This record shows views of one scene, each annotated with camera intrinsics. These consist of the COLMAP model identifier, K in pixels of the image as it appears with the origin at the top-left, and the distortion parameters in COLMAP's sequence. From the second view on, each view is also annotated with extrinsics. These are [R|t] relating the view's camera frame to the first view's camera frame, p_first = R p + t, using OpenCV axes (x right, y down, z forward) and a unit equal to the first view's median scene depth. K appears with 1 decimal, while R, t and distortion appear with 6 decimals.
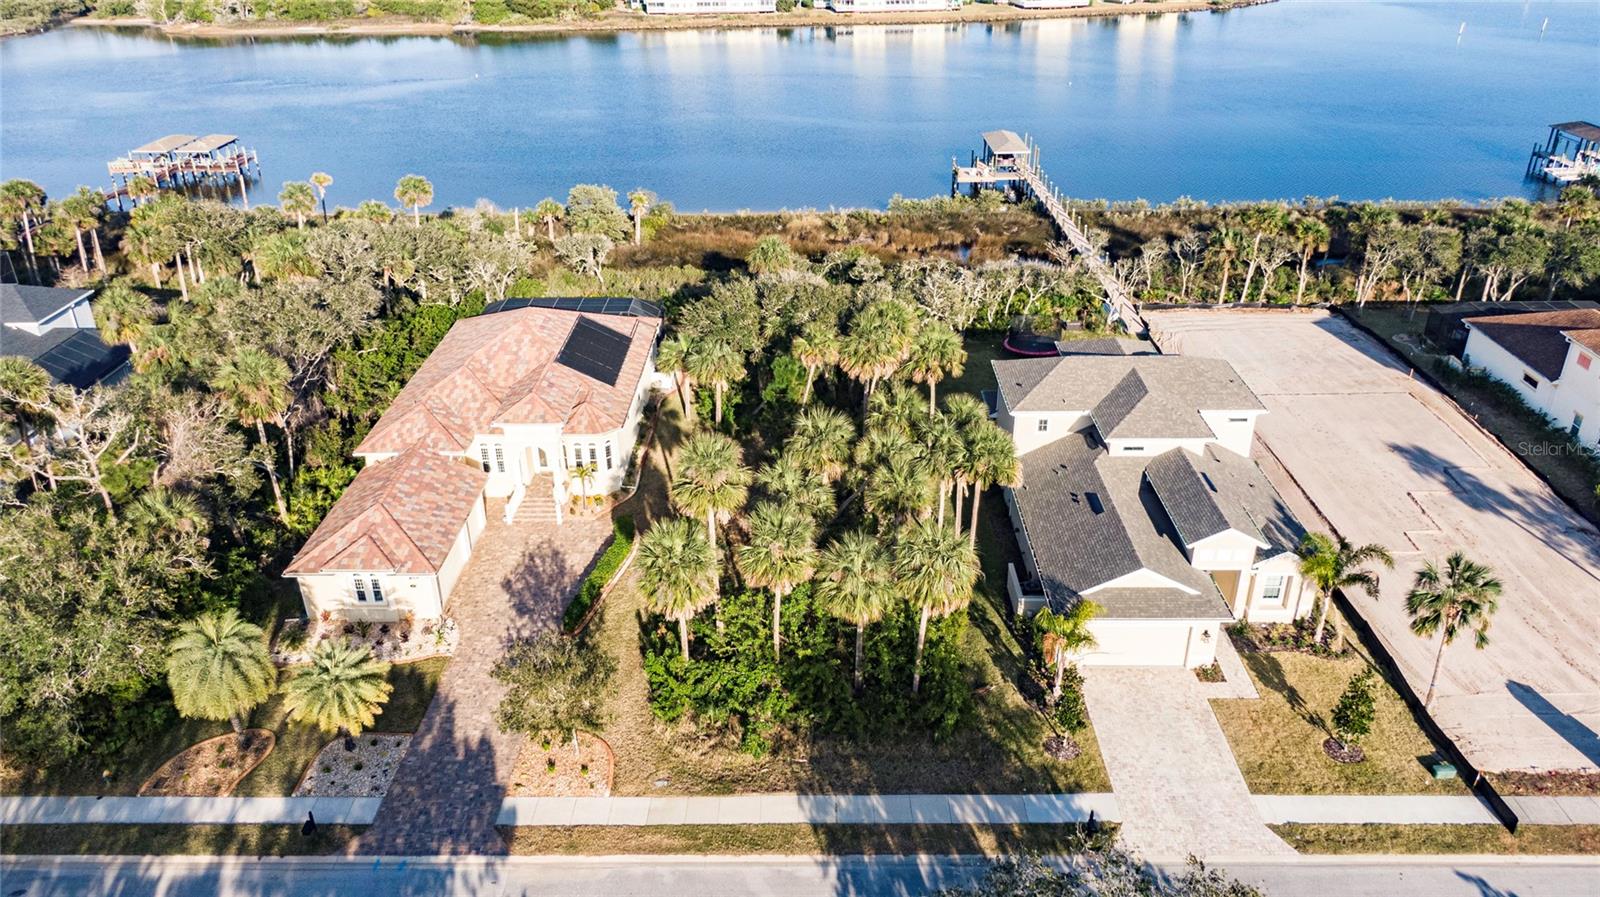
lens RADIAL K [[1131.0, 0, 800.0], [0, 1131.0, 448.5], [0, 0, 1]] dist [0.065924, -0.113838]
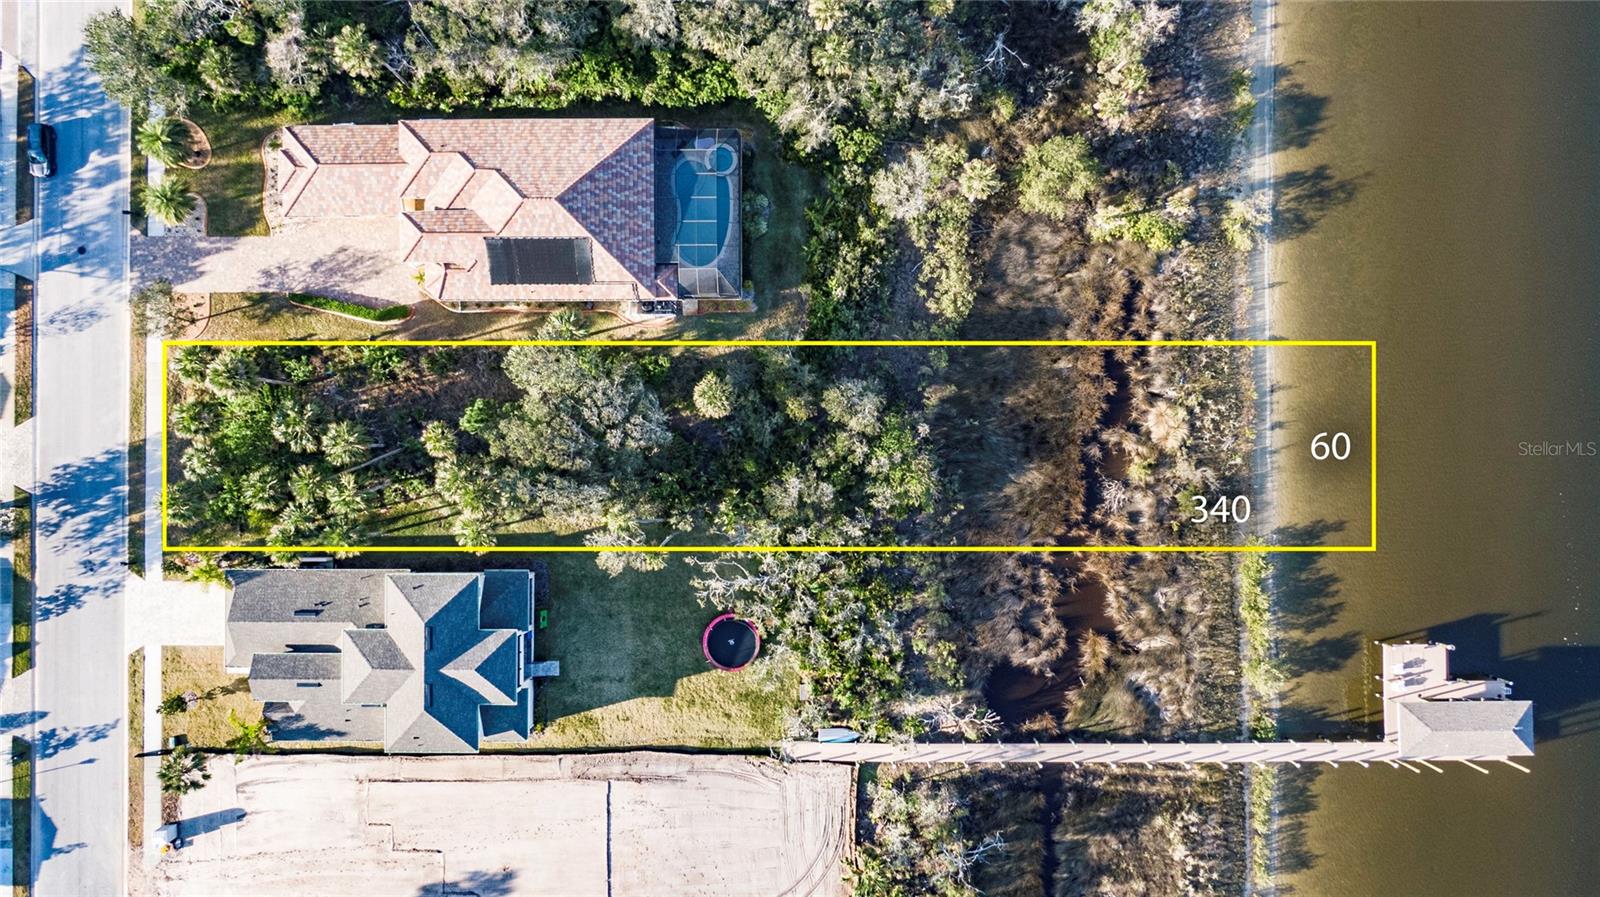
lens RADIAL K [[1131.0, 0, 800.0], [0, 1131.0, 448.5], [0, 0, 1]] dist [0.065924, -0.113838]
pose [[0.011279, 0.999930, -0.003586, 0.046110], [-0.439798, 0.008181, 0.898059, -1.979376], [0.898026, -0.008553, 0.439859, 1.057206]]
